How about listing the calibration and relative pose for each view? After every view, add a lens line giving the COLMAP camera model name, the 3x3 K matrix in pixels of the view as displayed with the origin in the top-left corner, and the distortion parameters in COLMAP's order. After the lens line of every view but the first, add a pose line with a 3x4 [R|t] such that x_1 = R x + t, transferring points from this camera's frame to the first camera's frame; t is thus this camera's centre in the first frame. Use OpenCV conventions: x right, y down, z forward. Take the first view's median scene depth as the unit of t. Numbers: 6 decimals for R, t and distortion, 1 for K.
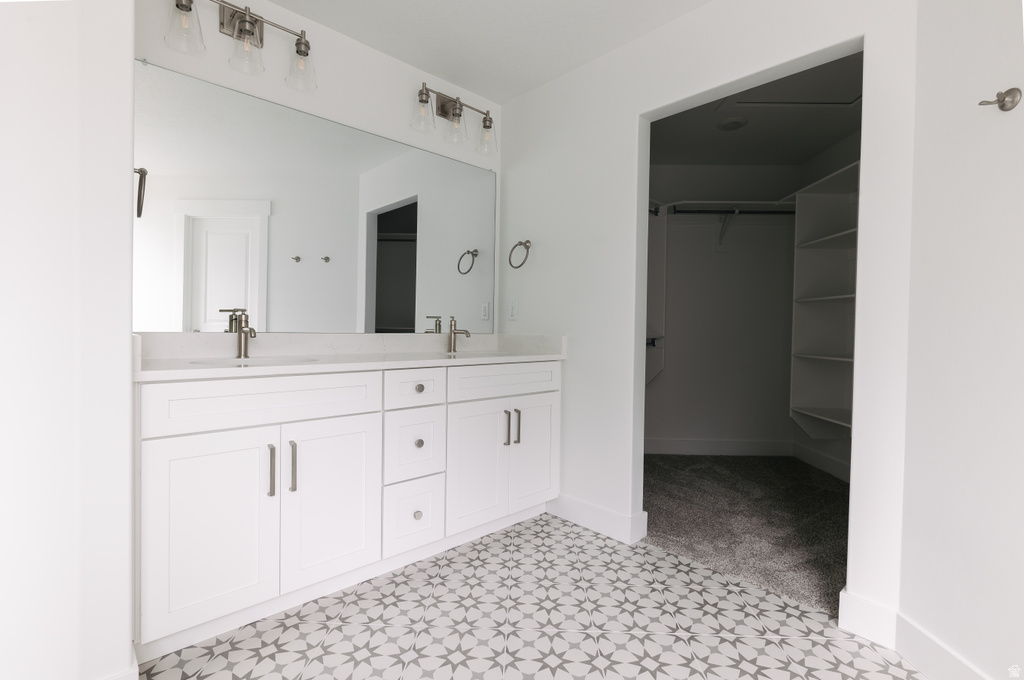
lens RADIAL K [[477.8, 0, 506.1], [0, 477.8, 344.9], [0, 0, 1]] dist [0.012157, -0.002187]
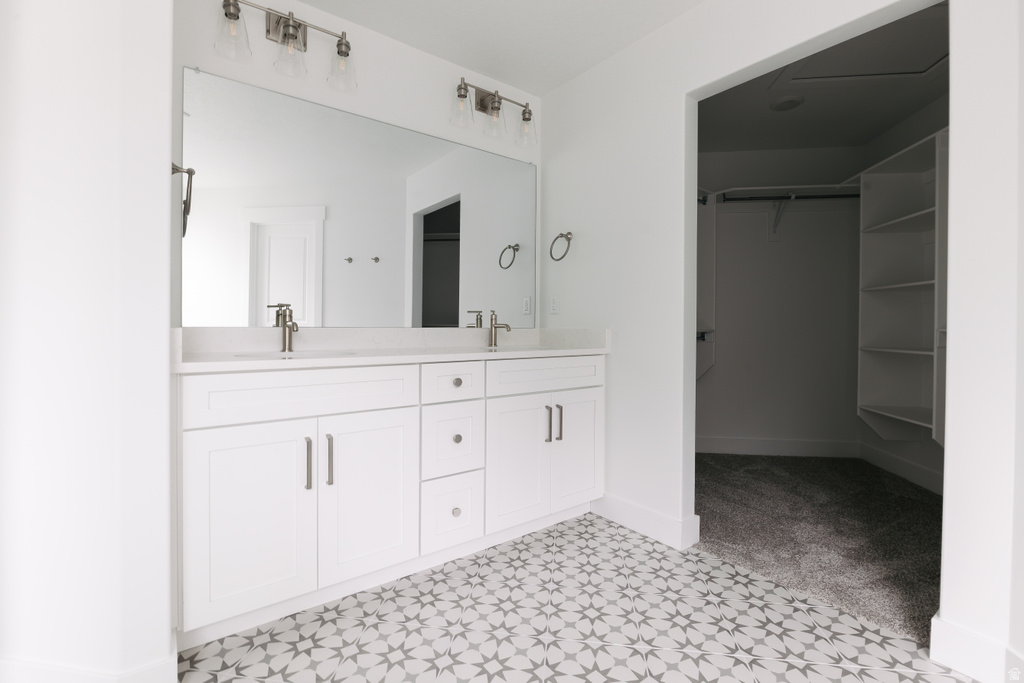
lens RADIAL K [[435.8, 0, 508.5], [0, 435.8, 337.9], [0, 0, 1]] dist [-0.003239, 0.001253]
pose [[0.993640, -0.007224, -0.112374, 0.024412], [0.005064, 0.999797, -0.019502, 0.017369], [0.112492, 0.018809, 0.993475, 0.119964]]
